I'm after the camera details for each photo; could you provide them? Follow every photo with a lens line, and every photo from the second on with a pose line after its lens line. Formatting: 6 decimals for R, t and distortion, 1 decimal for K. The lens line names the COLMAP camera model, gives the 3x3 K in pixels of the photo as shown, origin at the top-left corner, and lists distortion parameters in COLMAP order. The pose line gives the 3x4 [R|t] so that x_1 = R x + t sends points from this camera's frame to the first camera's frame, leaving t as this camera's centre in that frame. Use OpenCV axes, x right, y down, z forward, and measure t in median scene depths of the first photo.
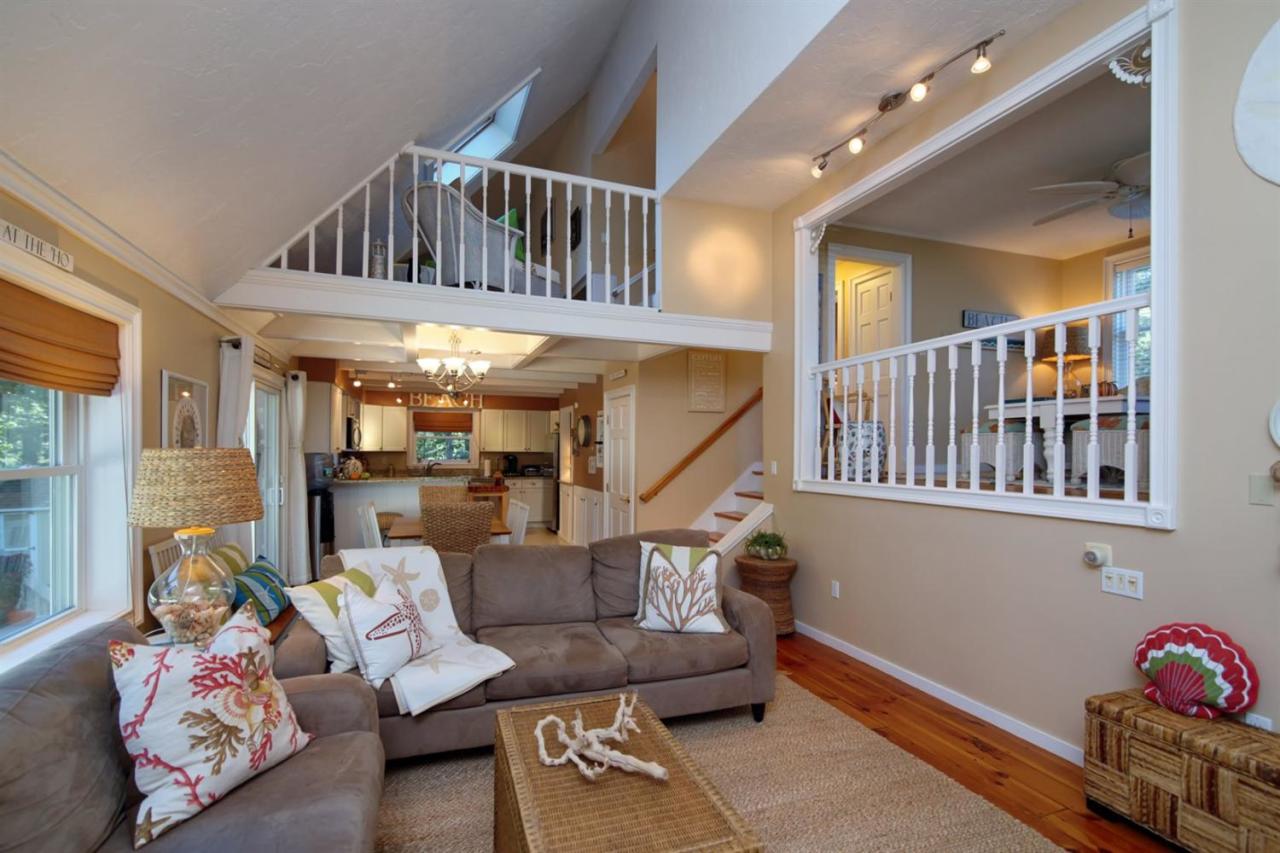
lens RADIAL K [[625.0, 0, 657.6], [0, 625.0, 450.3], [0, 0, 1]] dist [-0.000262, -0.002634]
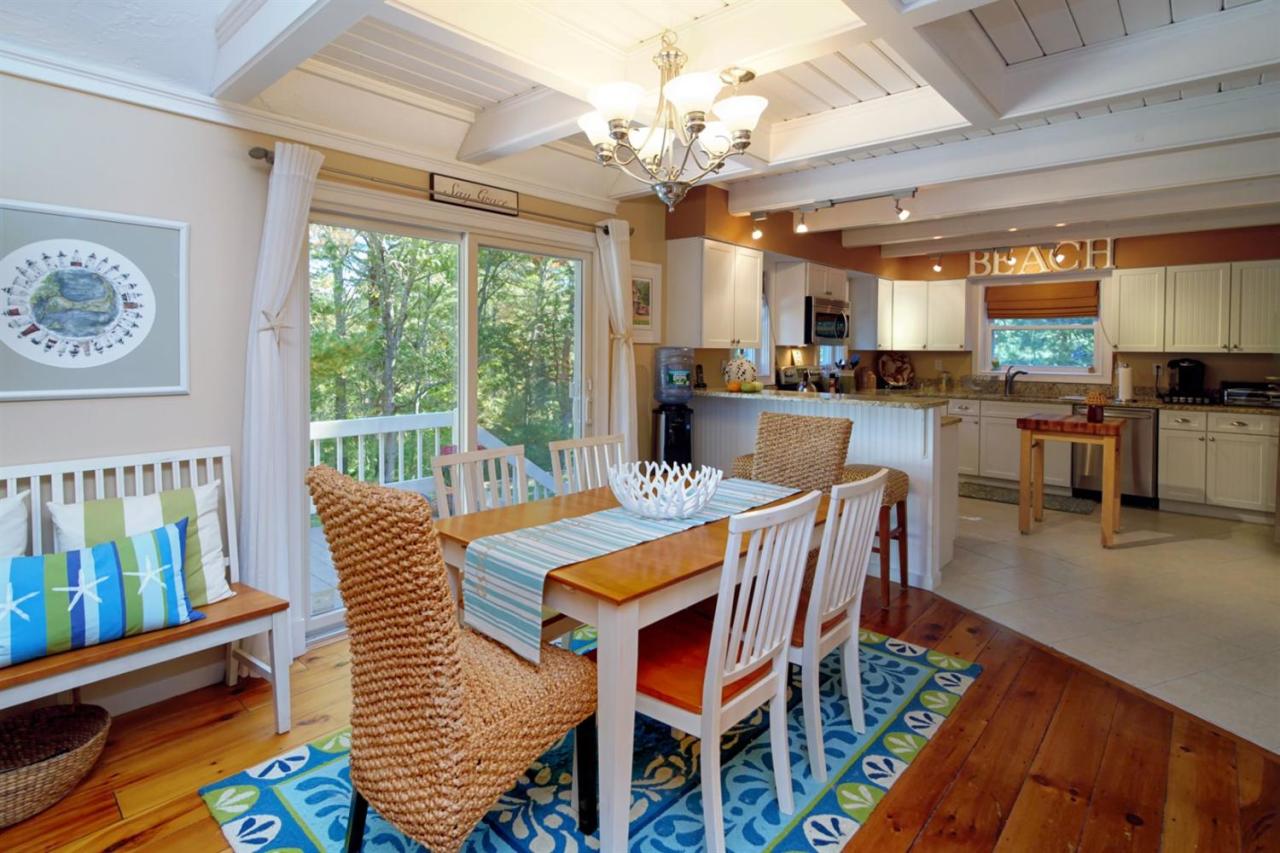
lens RADIAL K [[625.0, 0, 643.3], [0, 625.0, 362.5], [0, 0, 1]] dist [-0.000262, -0.002634]
pose [[0.460180, 0.016428, -0.887674, -0.000178], [0.000343, 0.999825, 0.018682, 0.000999], [0.887826, -0.008902, 0.460094, 0.419532]]
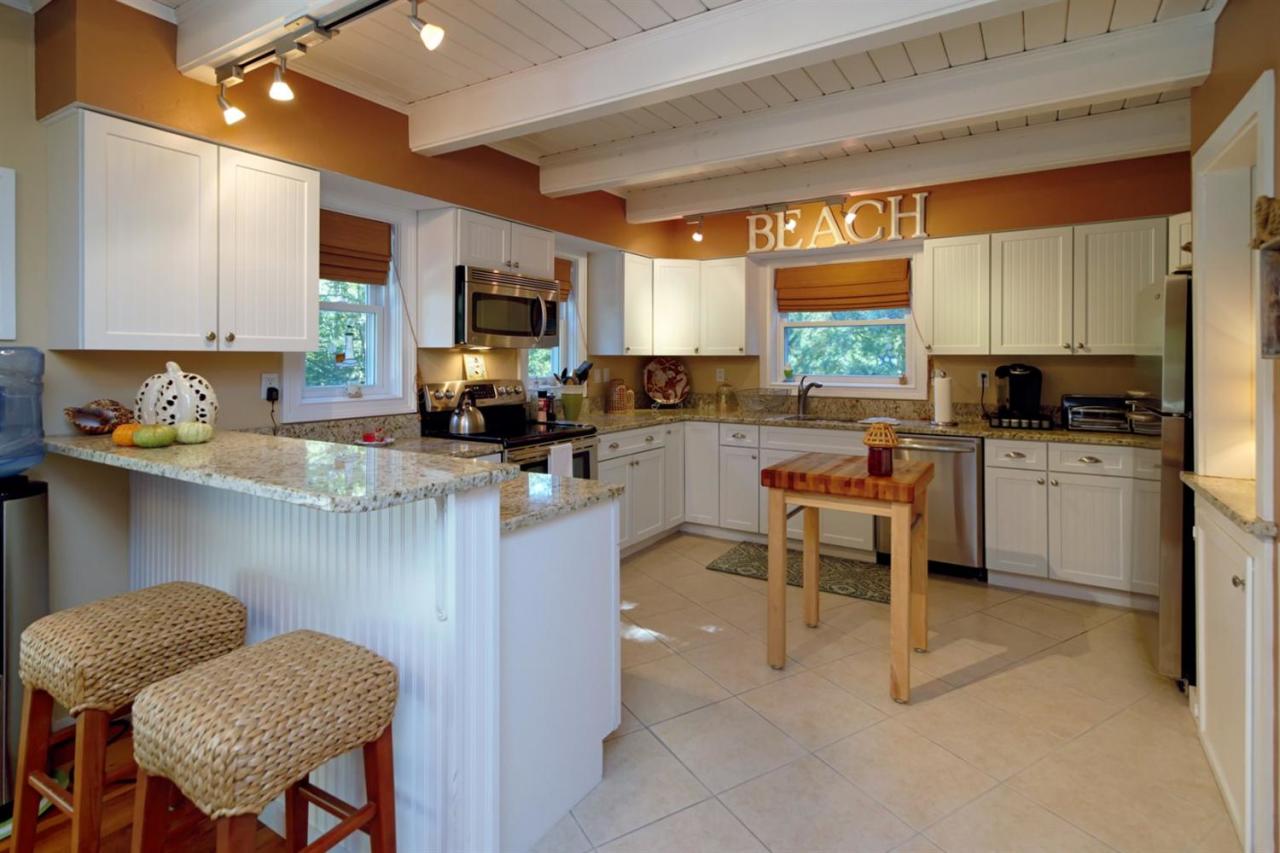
lens RADIAL K [[625.0, 0, 630.5], [0, 625.0, 360.7], [0, 0, 1]] dist [-0.000262, -0.002634]
pose [[0.597126, -0.002612, -0.802143, -0.089623], [0.006812, 0.999975, 0.001815, 0.003437], [0.802118, -0.006548, 0.597129, 0.644404]]
